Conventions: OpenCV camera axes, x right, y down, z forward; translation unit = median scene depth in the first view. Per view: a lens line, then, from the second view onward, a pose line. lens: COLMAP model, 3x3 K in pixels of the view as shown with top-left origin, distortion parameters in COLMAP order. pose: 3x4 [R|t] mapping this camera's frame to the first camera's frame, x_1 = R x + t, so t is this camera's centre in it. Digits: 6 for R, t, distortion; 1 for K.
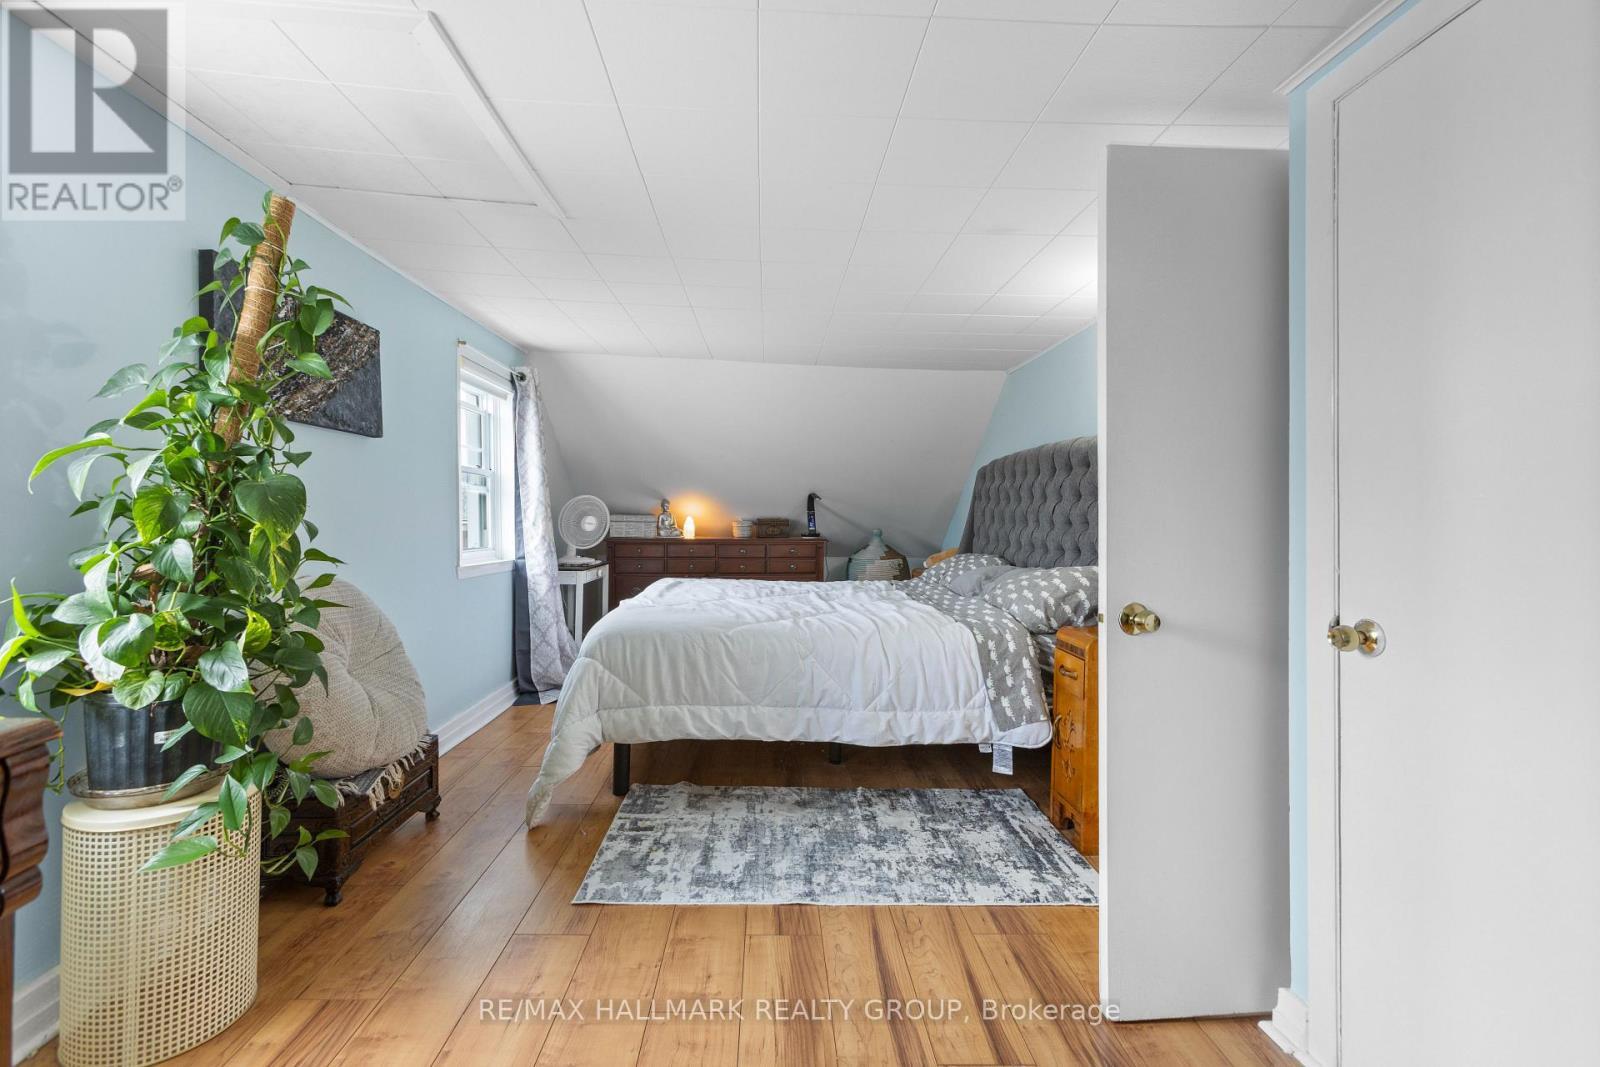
lens RADIAL K [[709.5, 0, 796.9], [0, 709.5, 528.2], [0, 0, 1]] dist [0.004943, 0.002836]
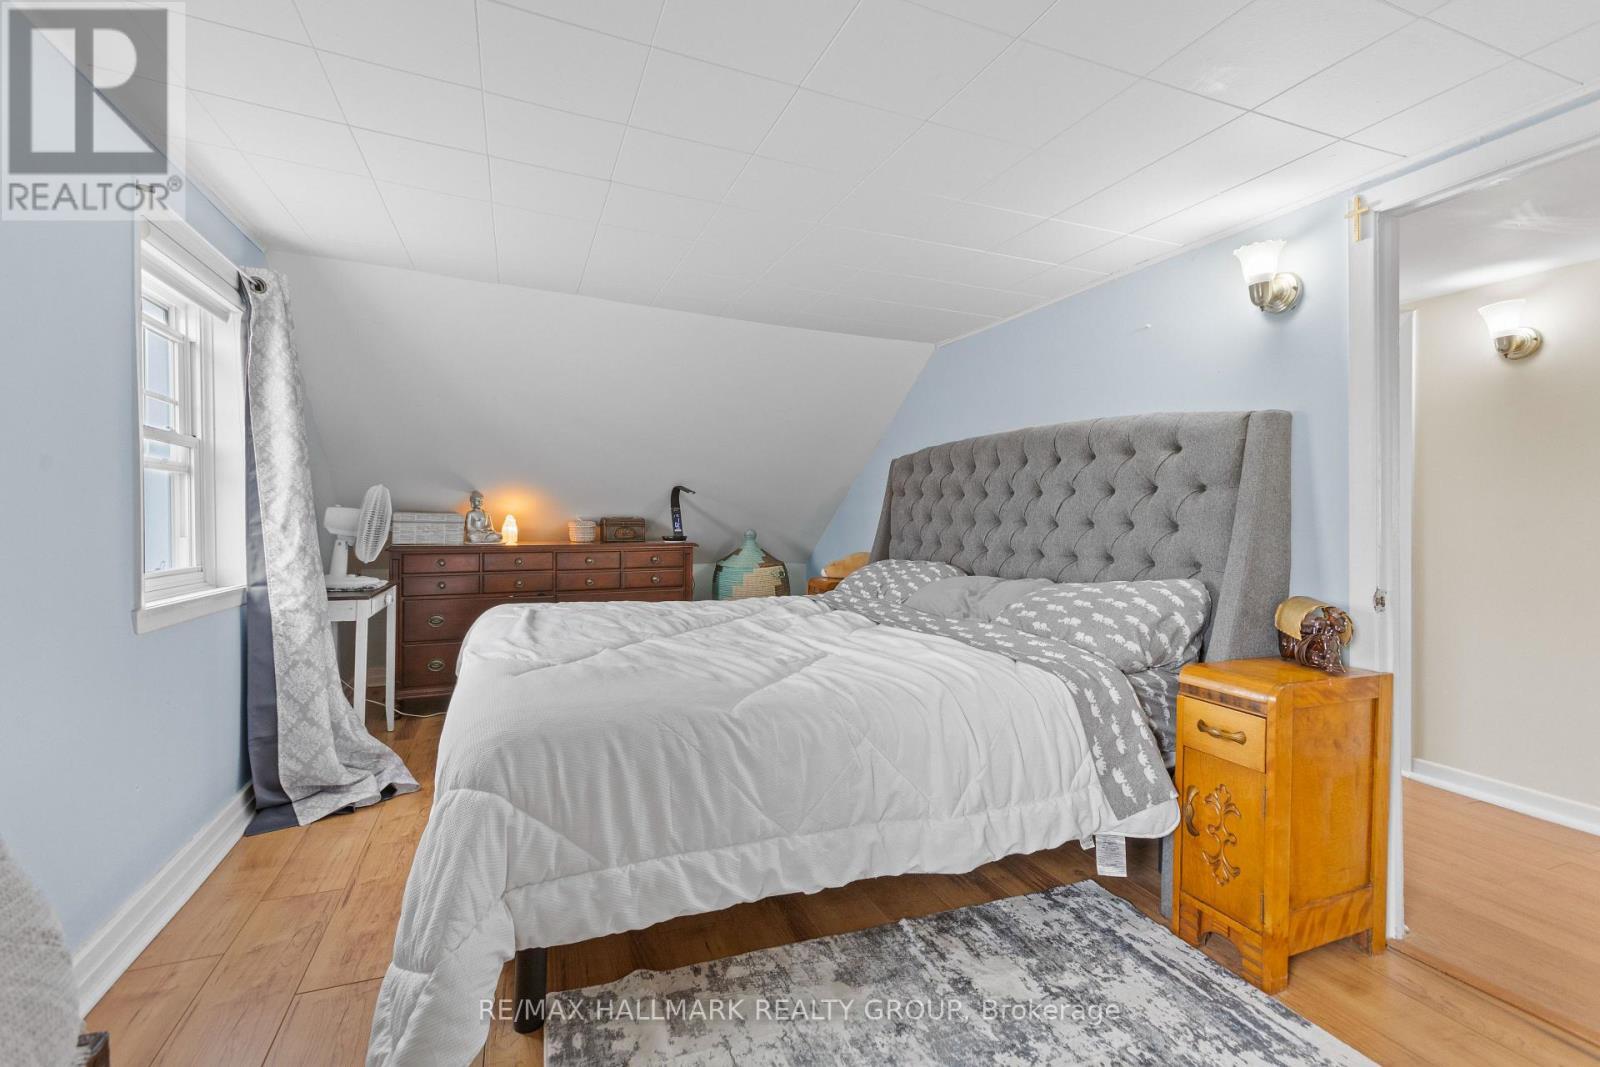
lens RADIAL K [[709.5, 0, 801.7], [0, 709.5, 522.2], [0, 0, 1]] dist [0.004943, 0.002836]
pose [[0.942715, -0.003262, 0.333584, -0.231834], [0.005293, 0.999973, -0.005178, -0.007643], [-0.333558, 0.006647, 0.942706, 0.412085]]
